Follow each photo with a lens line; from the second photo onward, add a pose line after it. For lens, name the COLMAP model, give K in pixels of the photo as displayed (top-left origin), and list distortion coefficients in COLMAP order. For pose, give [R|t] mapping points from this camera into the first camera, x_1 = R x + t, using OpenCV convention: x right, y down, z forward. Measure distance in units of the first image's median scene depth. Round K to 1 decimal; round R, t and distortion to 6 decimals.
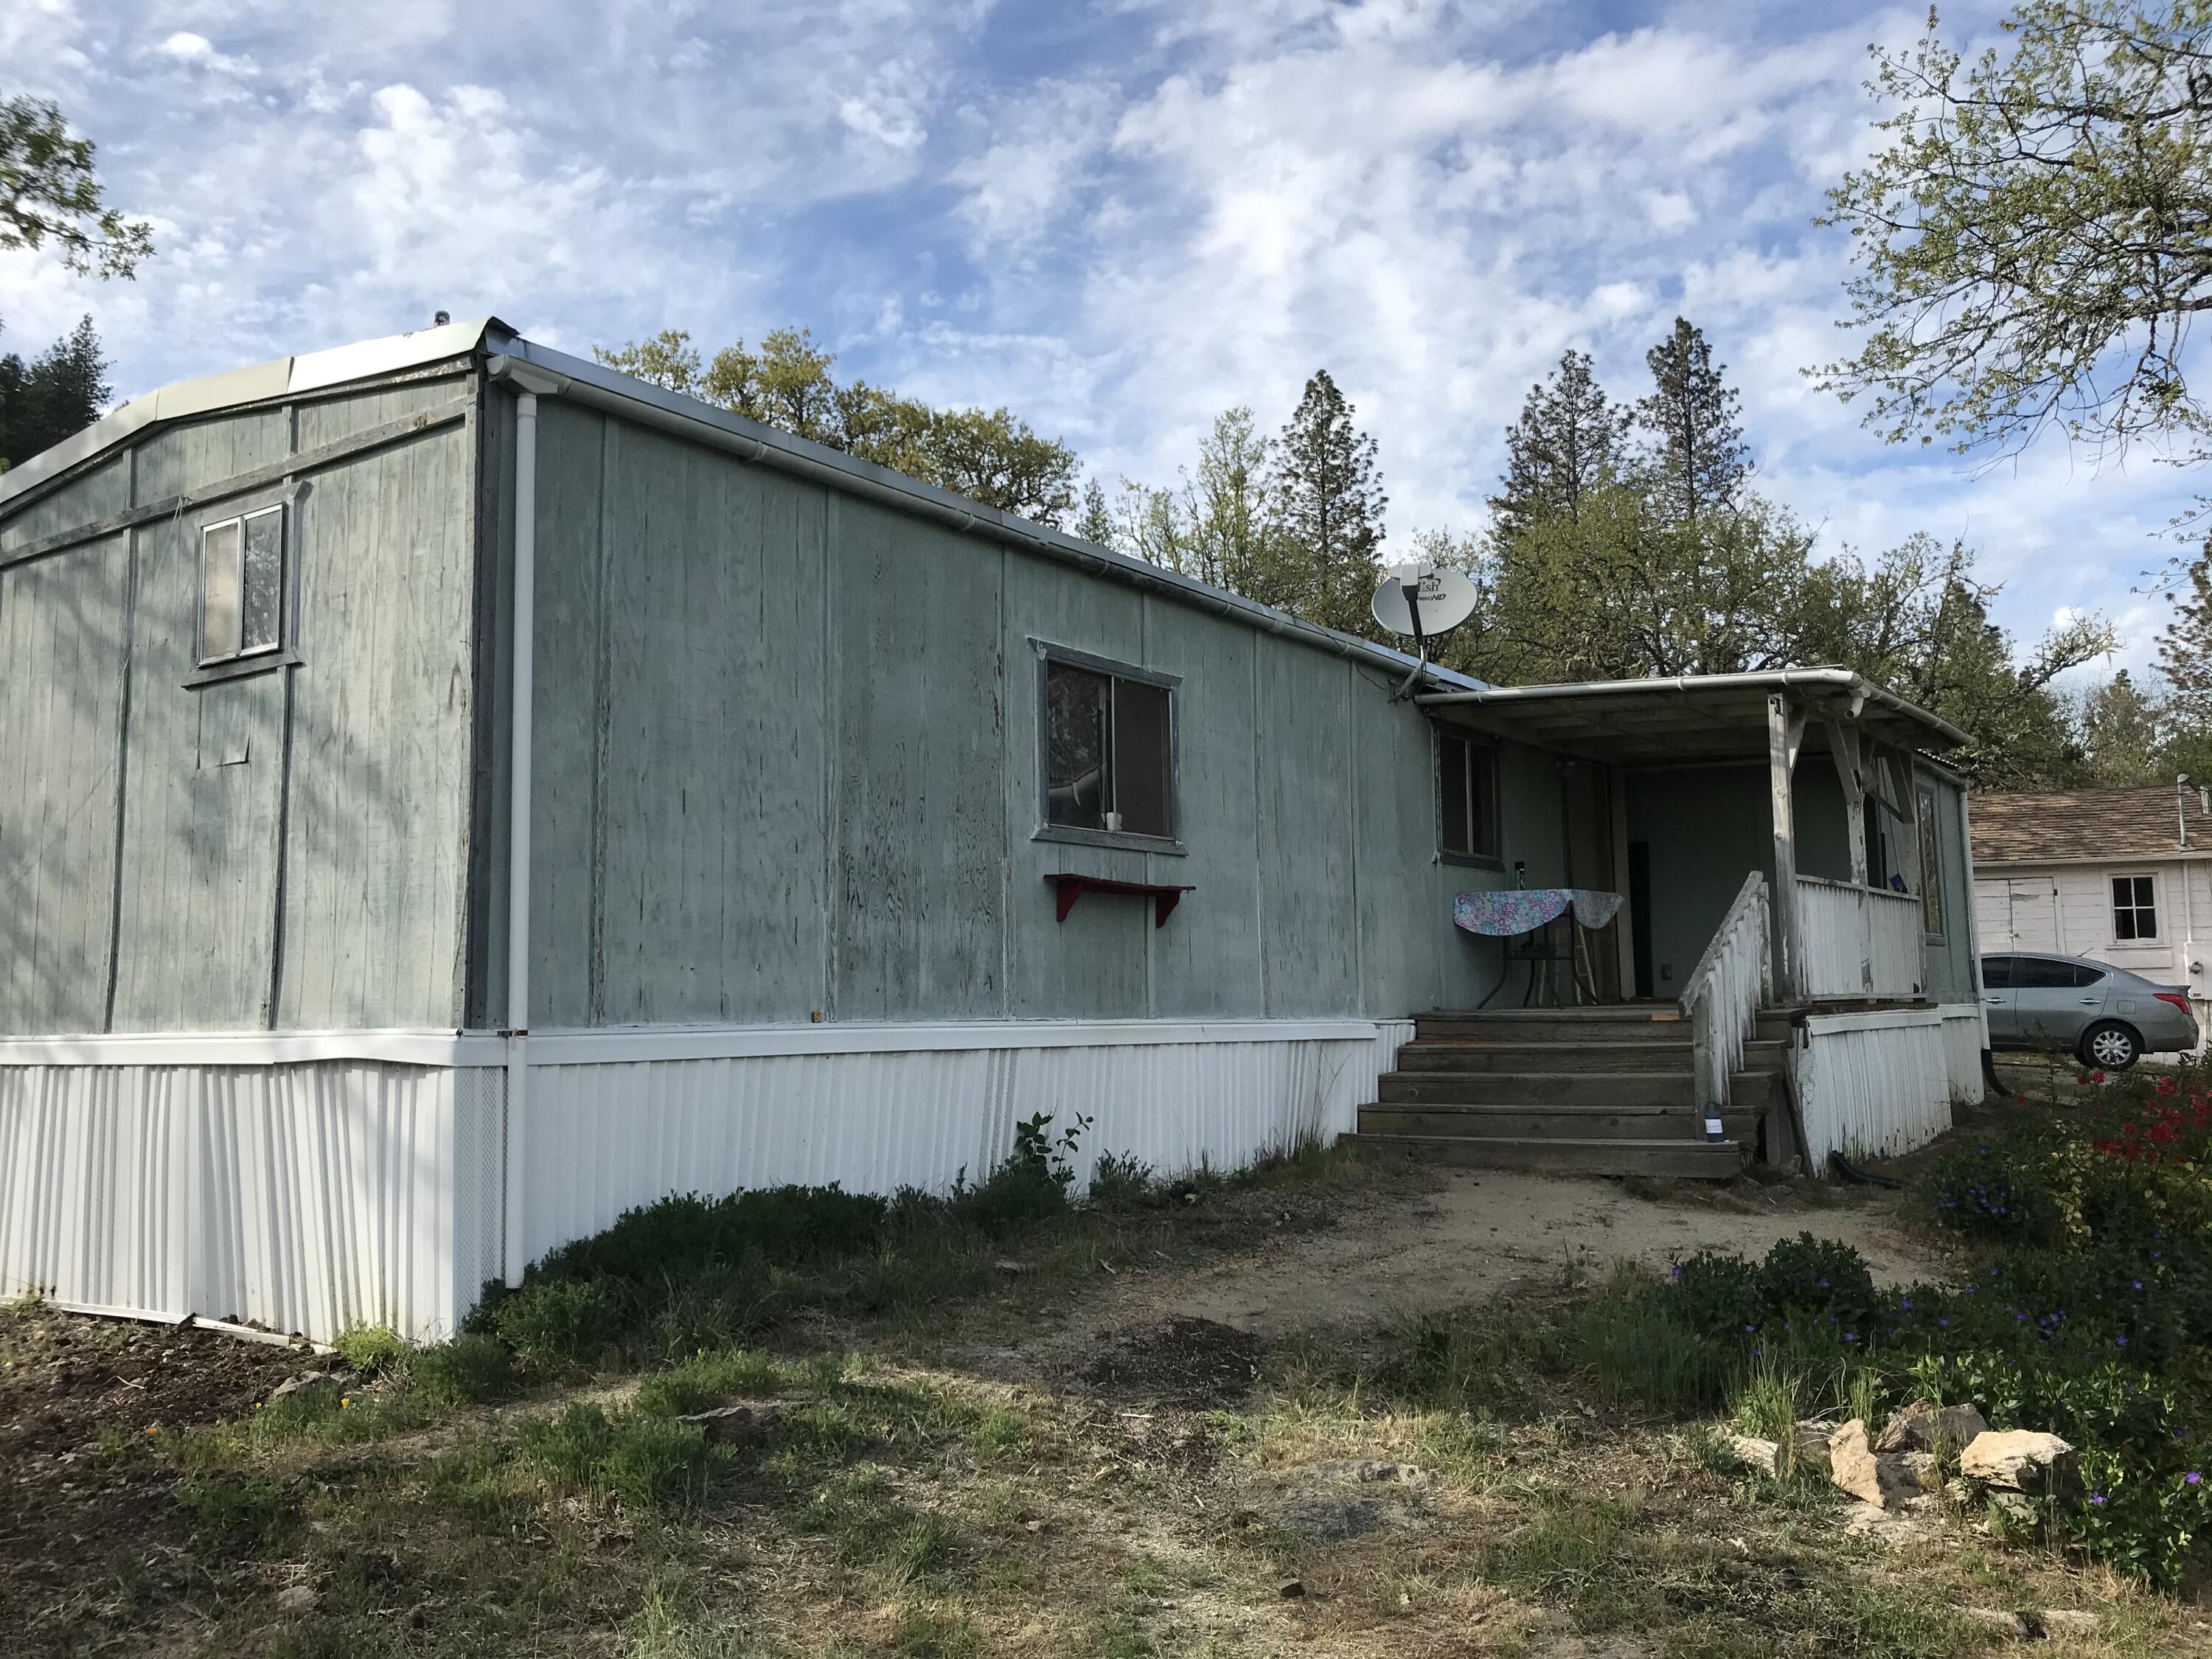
lens RADIAL K [[1801.1, 0, 1104.5], [0, 1801.1, 818.7], [0, 0, 1]] dist [0.017995, -0.015896]
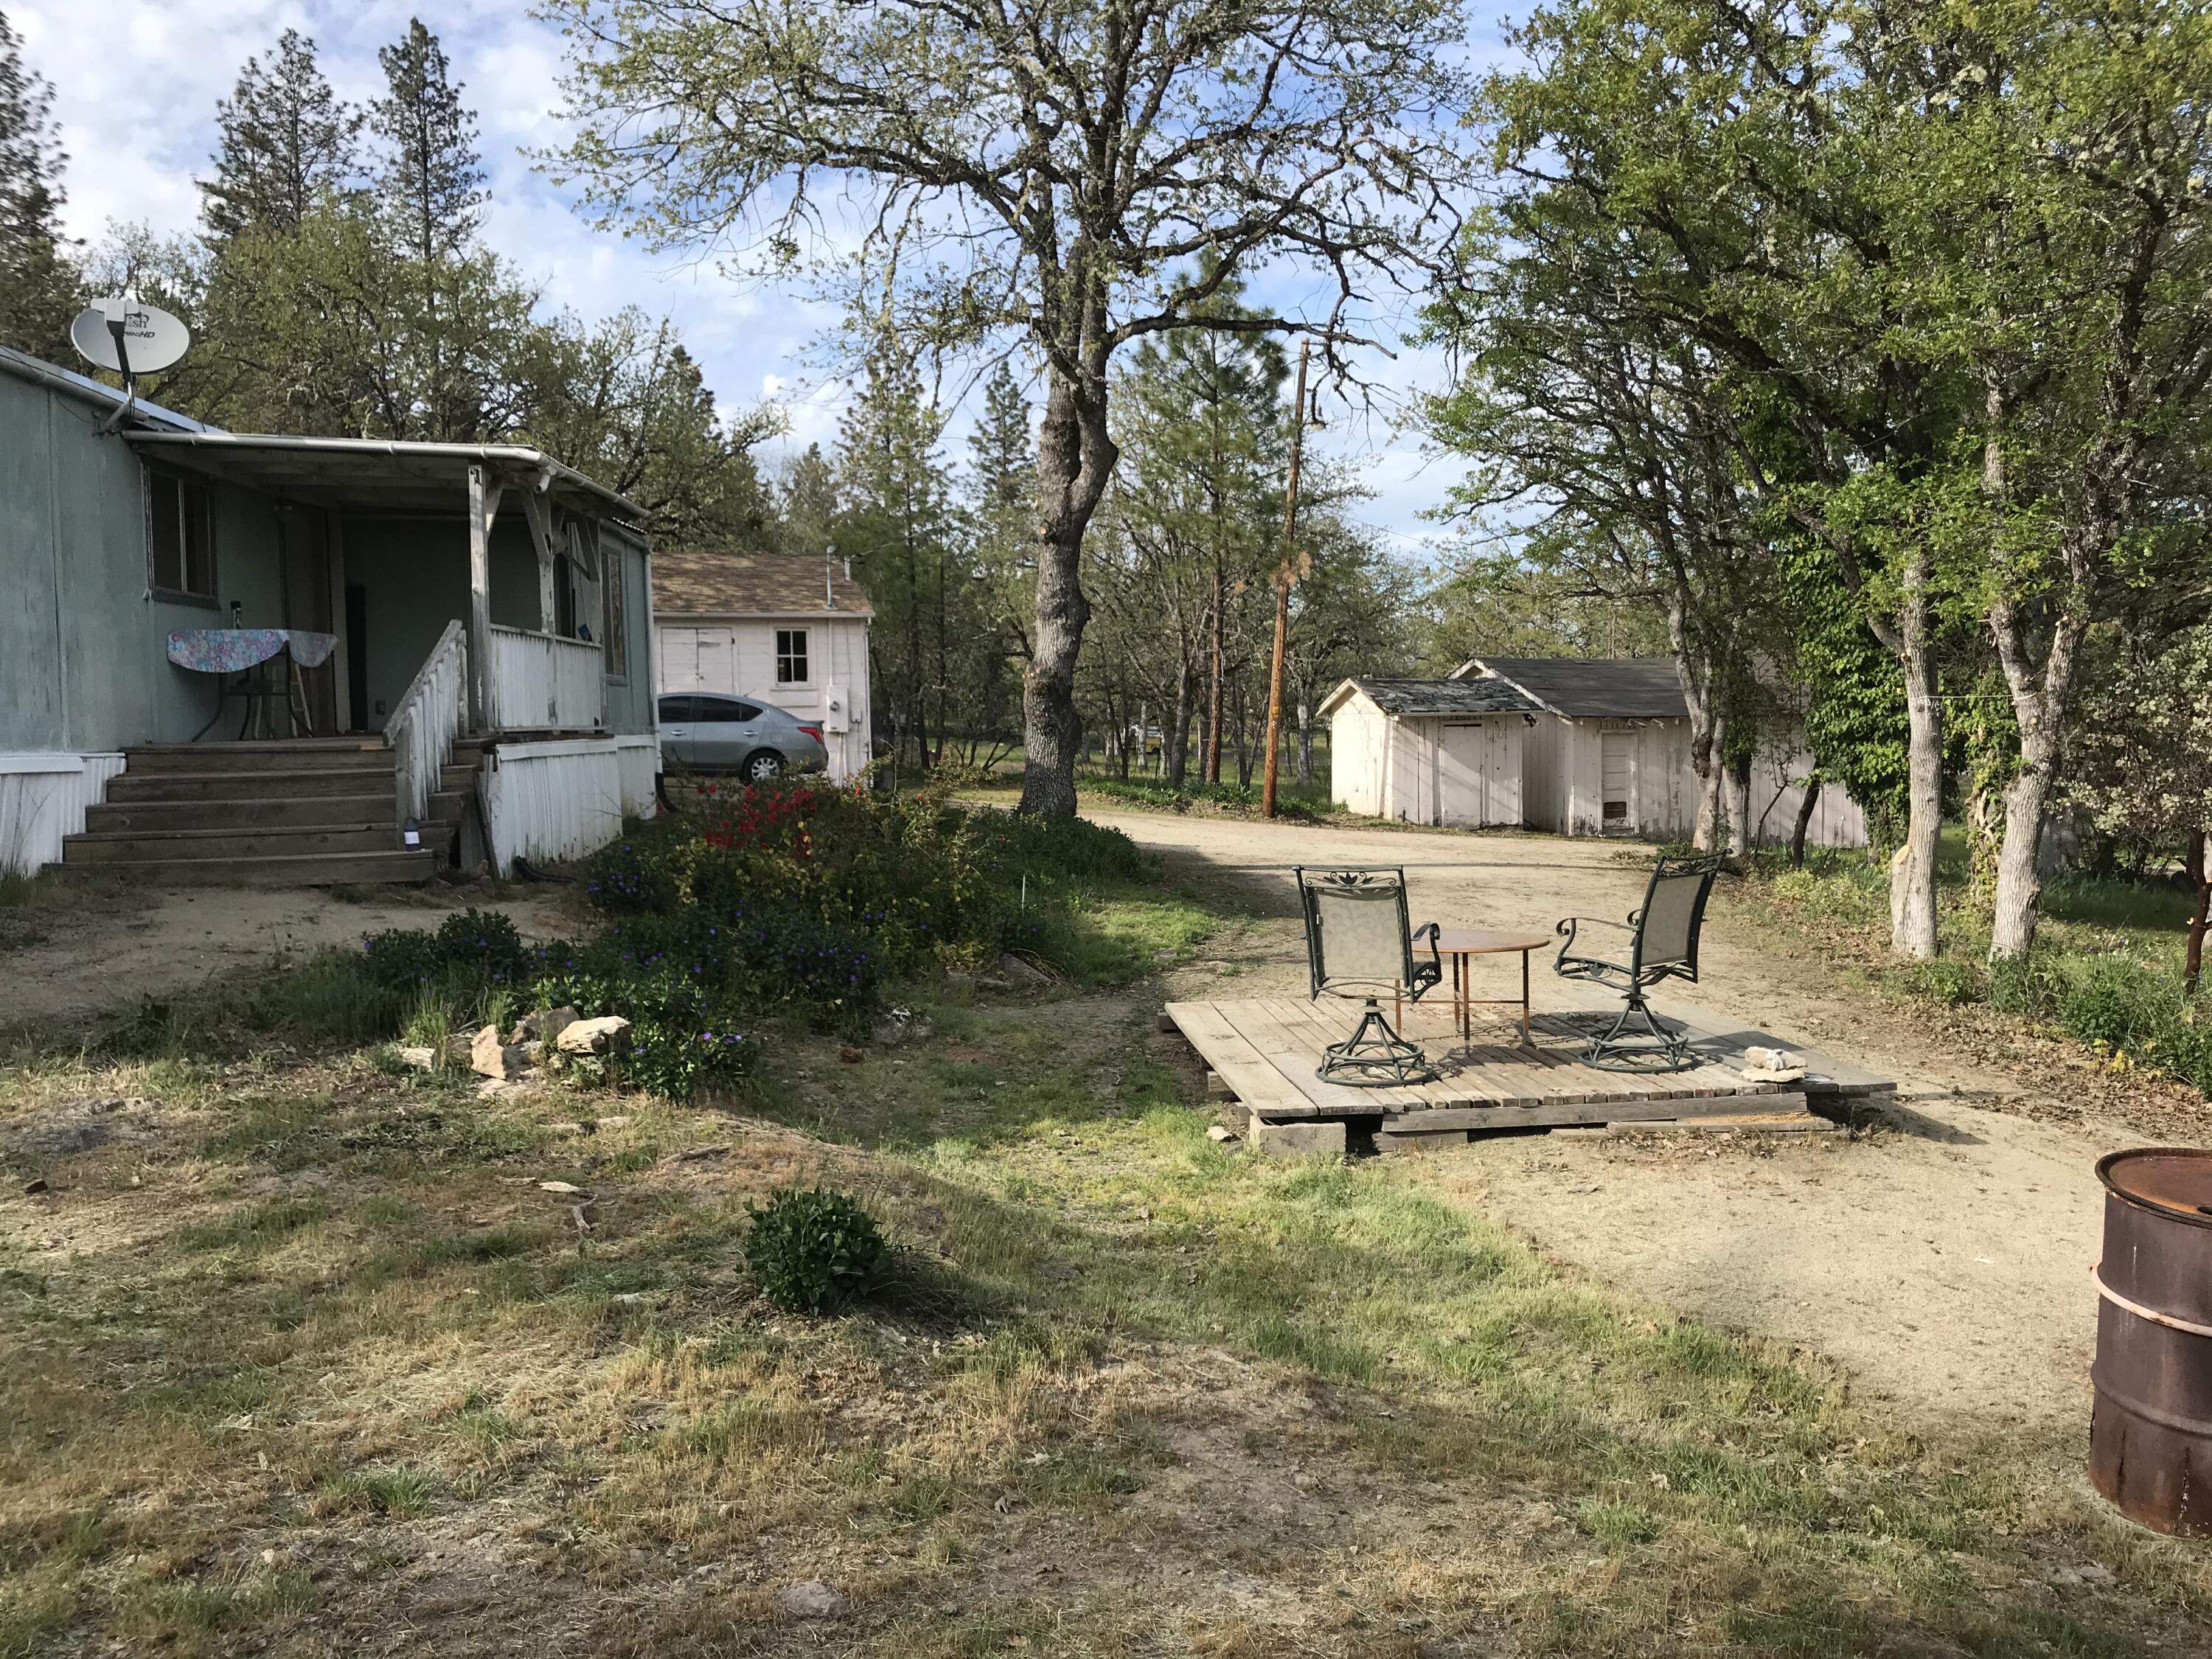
lens RADIAL K [[1801.1, 0, 1104.5], [0, 1801.1, 818.7], [0, 0, 1]] dist [0.017995, -0.015896]
pose [[0.781711, -0.029684, 0.622935, -0.032117], [-0.061554, 0.990317, 0.124434, -0.012191], [-0.620596, -0.135615, 0.772314, -0.141922]]
